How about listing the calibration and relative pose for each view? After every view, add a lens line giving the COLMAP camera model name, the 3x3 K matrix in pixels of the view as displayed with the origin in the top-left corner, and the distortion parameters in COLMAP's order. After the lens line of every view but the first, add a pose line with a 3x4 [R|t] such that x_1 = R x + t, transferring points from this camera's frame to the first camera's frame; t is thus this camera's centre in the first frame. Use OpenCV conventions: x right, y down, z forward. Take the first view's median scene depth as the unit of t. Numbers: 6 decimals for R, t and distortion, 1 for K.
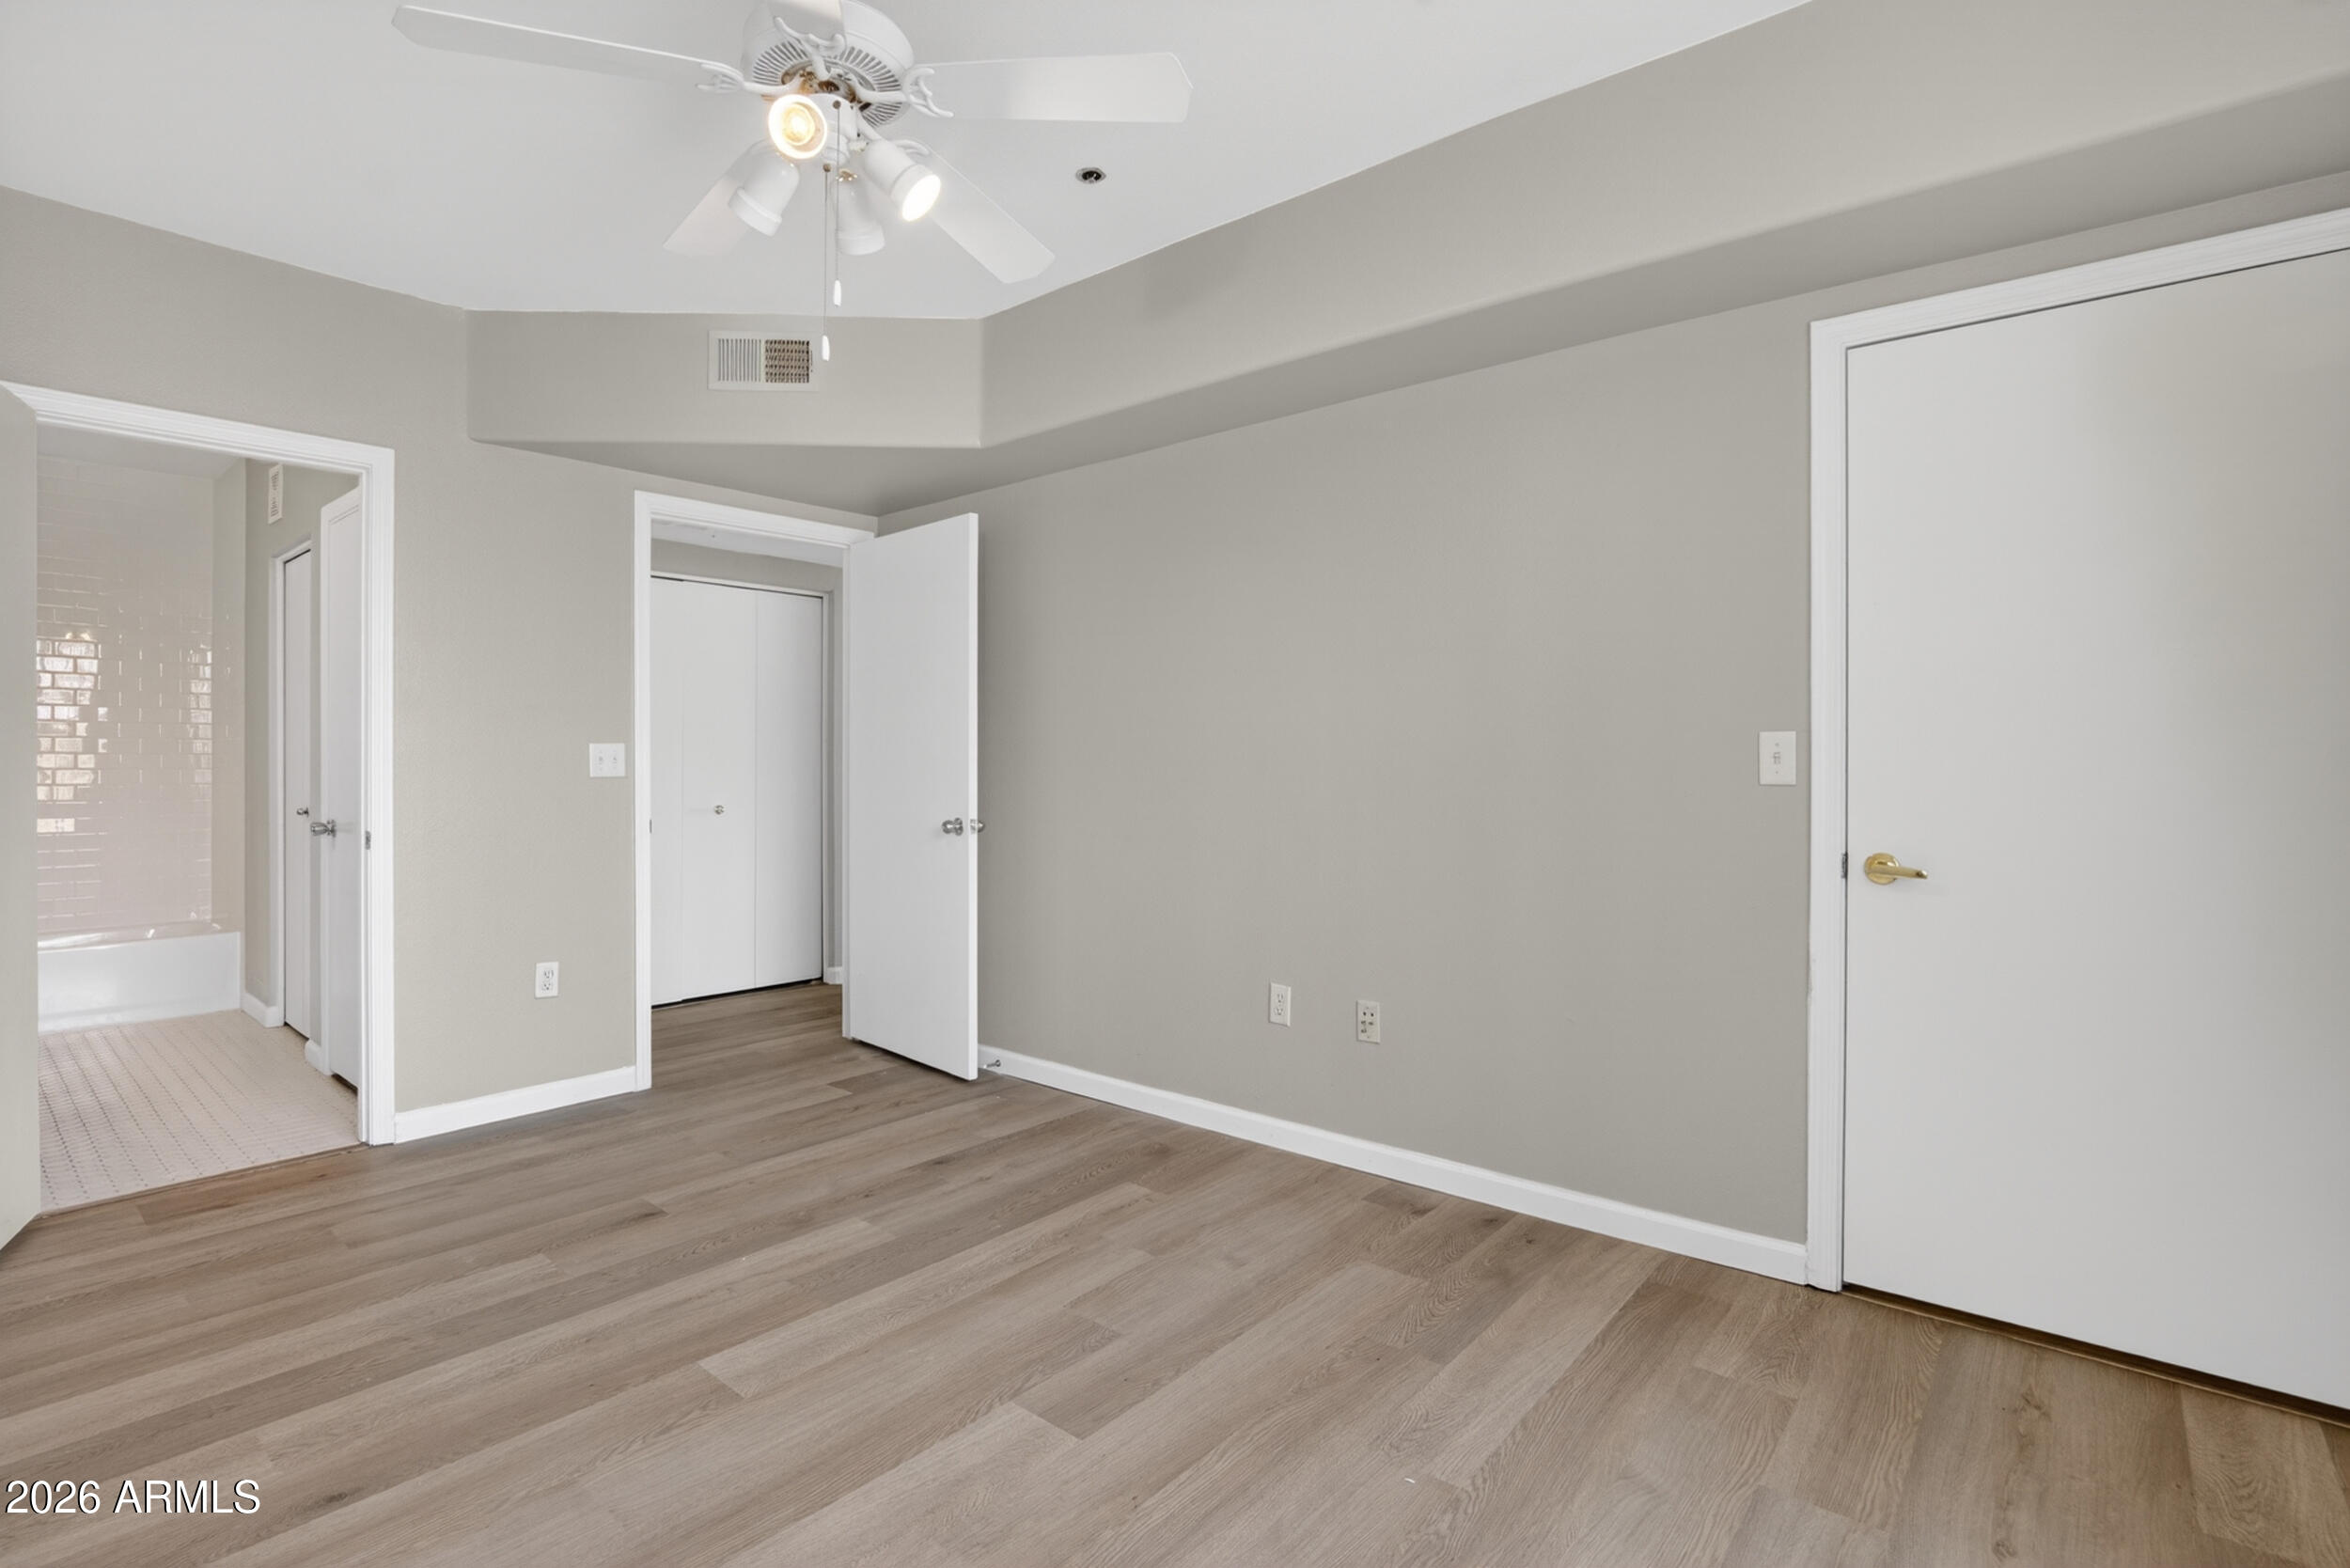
lens RADIAL K [[1115.0, 0, 1174.2], [0, 1115.0, 745.3], [0, 0, 1]] dist [-0.038920, 0.008442]
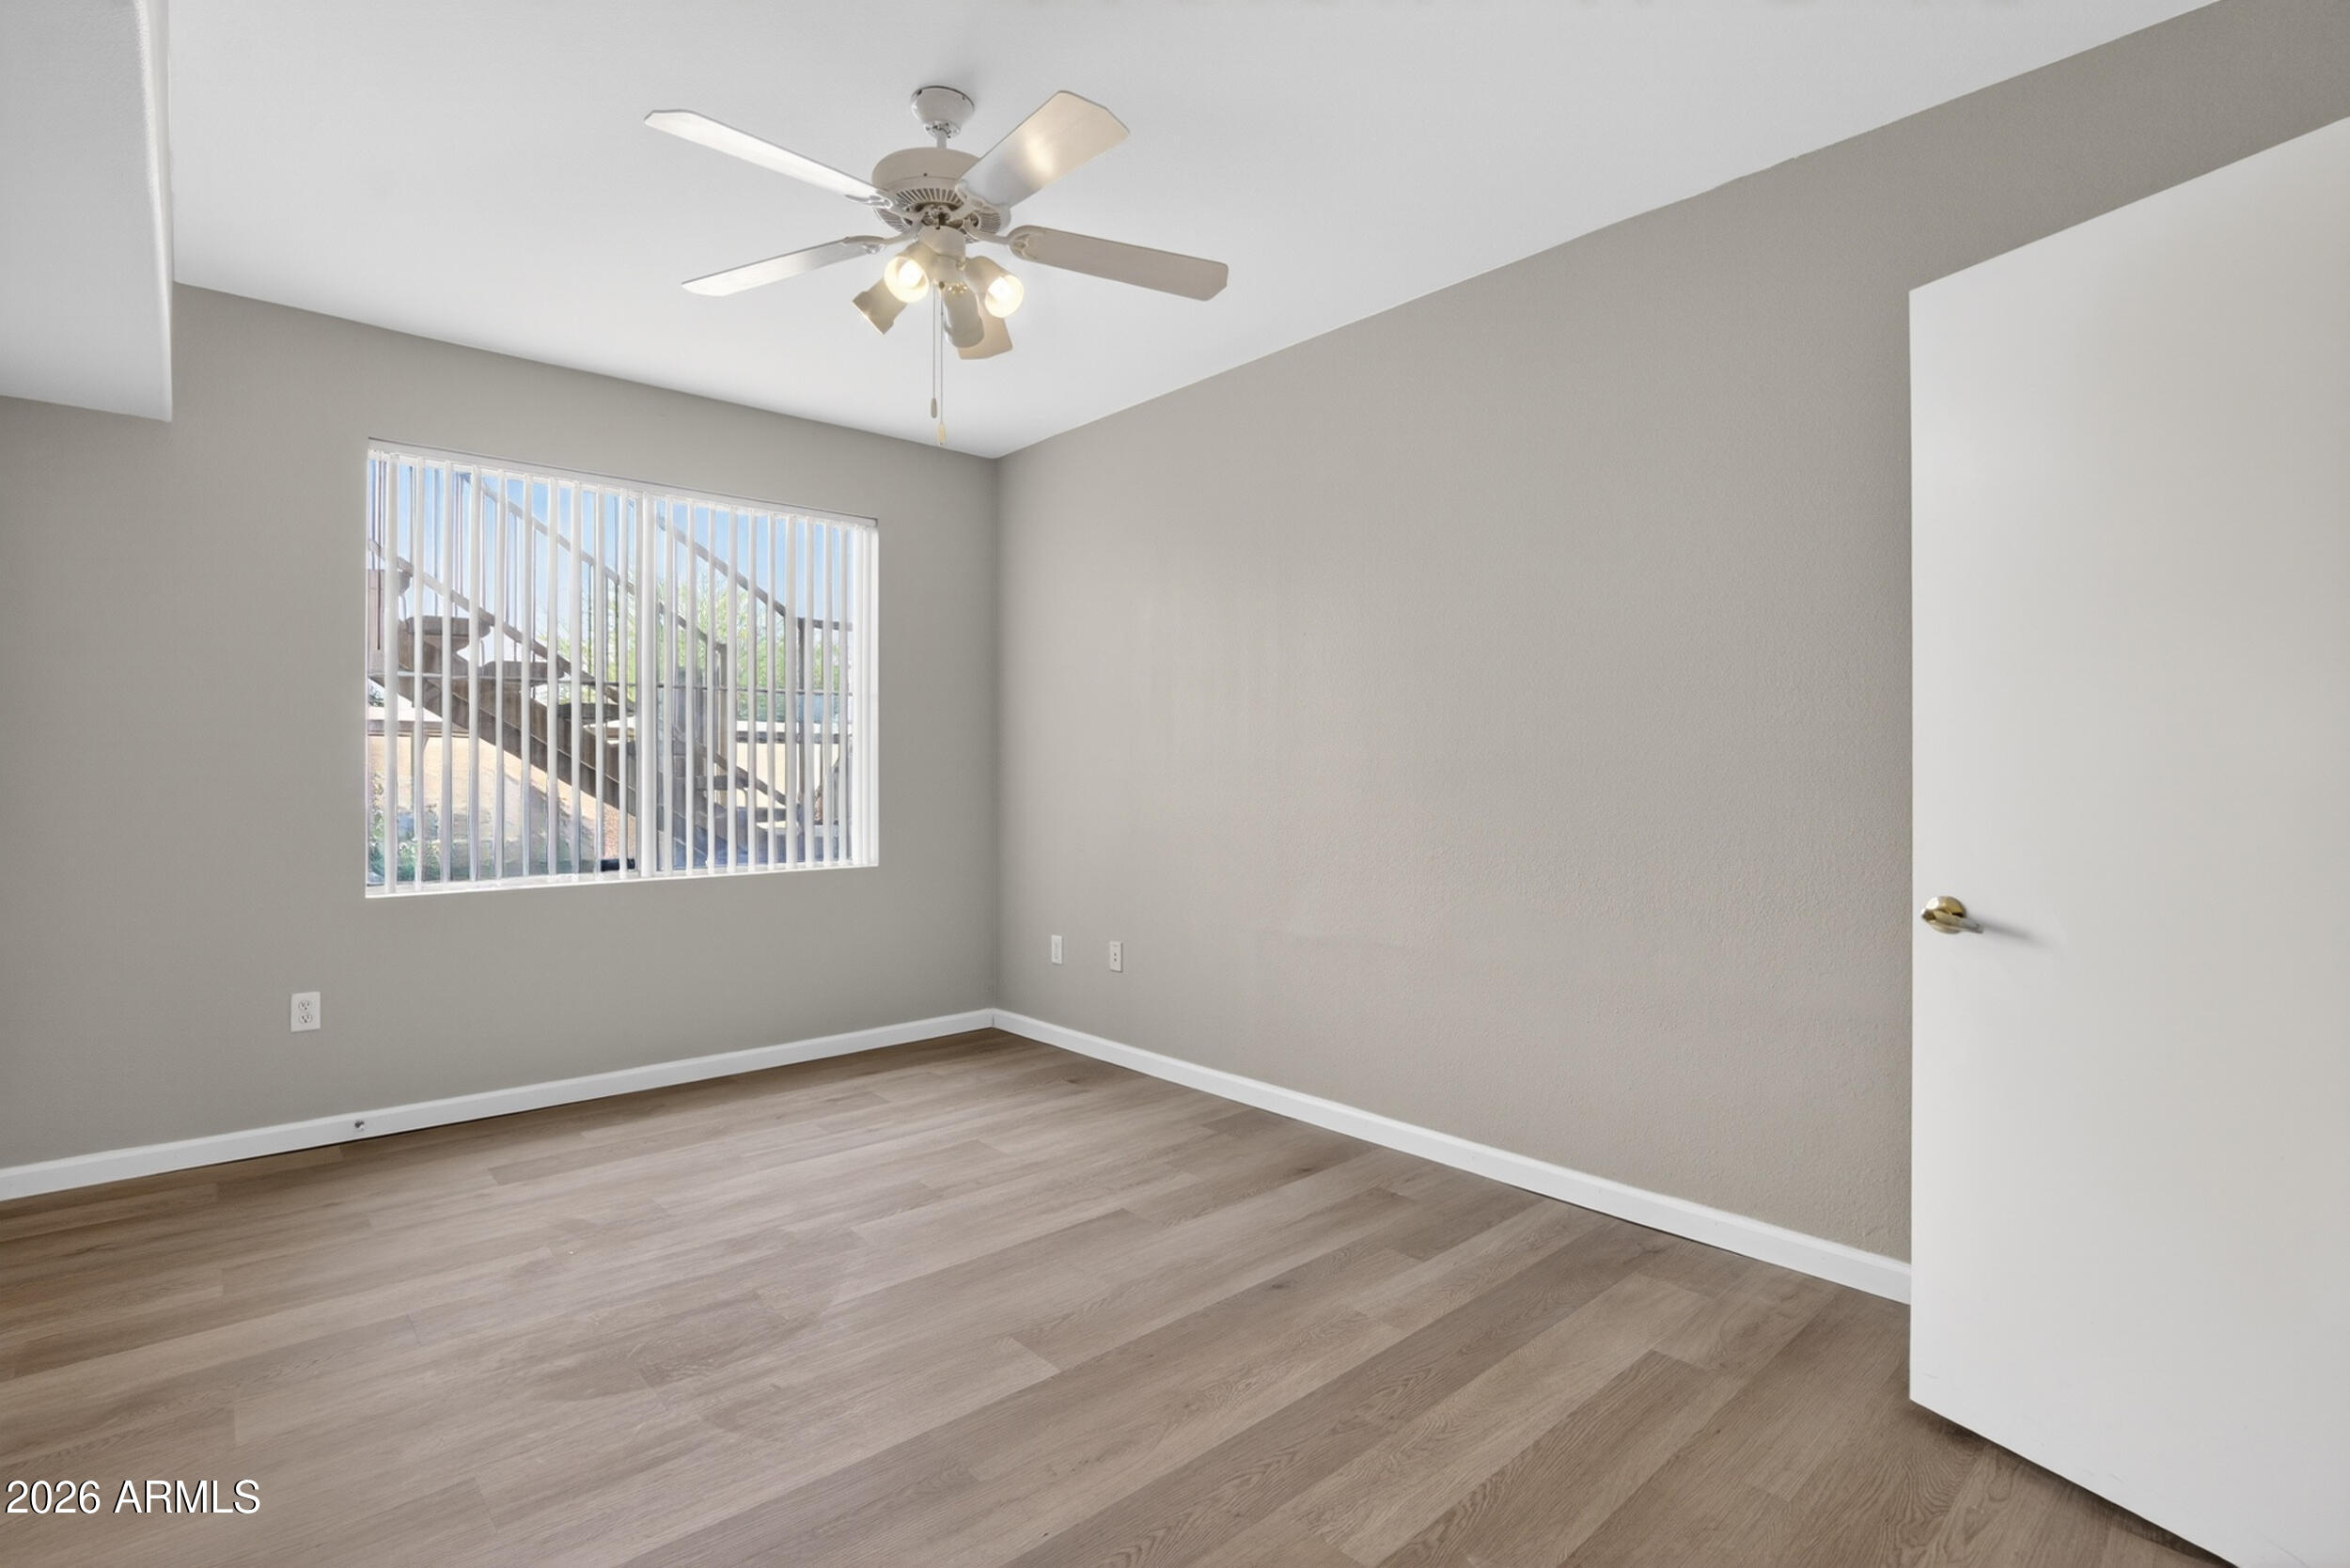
lens RADIAL K [[1099.5, 0, 1174.6], [0, 1099.5, 790.1], [0, 0, 1]] dist [-0.036873, 0.008072]
pose [[-0.990807, -0.000931, 0.135277, -0.465118], [-0.001262, 0.999996, -0.002362, 0.023438], [-0.135274, -0.002512, -0.990805, 1.365518]]
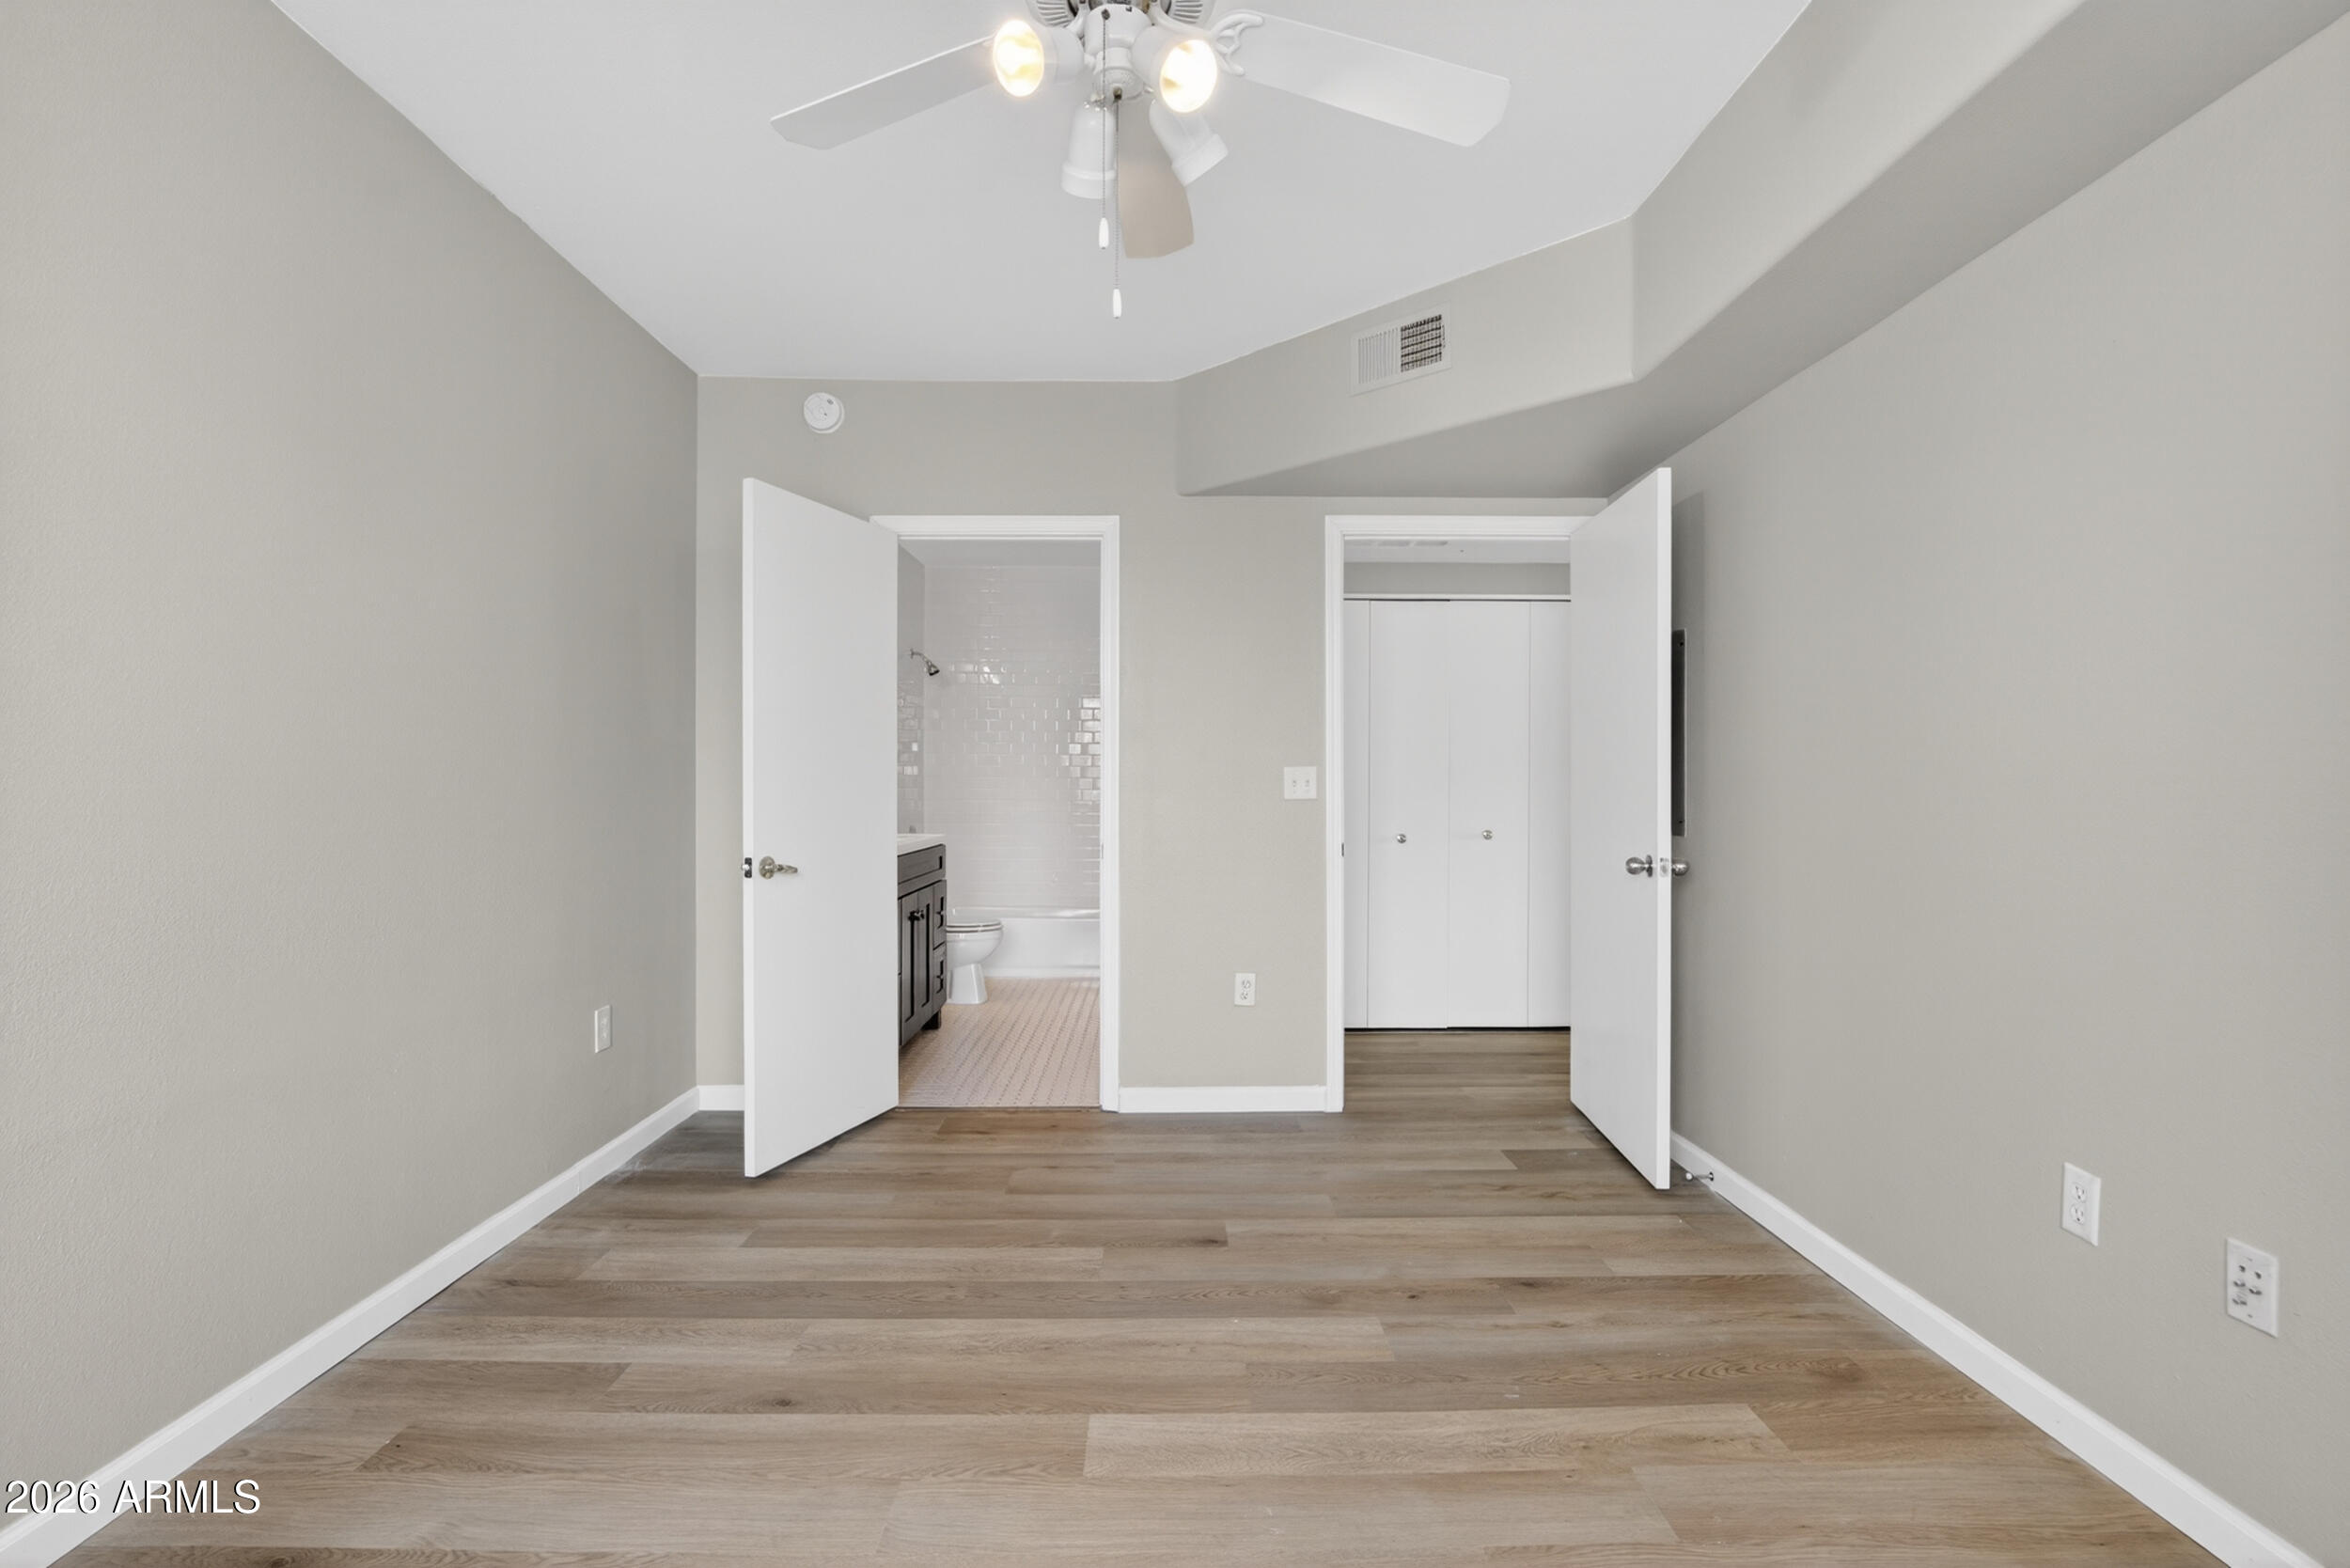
lens RADIAL K [[1103.0, 0, 1171.5], [0, 1103.0, 774.5], [0, 0, 1]] dist [-0.037052, 0.007608]
pose [[0.656066, -0.005105, -0.754686, 0.226417], [0.008067, 0.999967, 0.000249, 0.005429], [0.754660, -0.006252, 0.656086, 0.301337]]
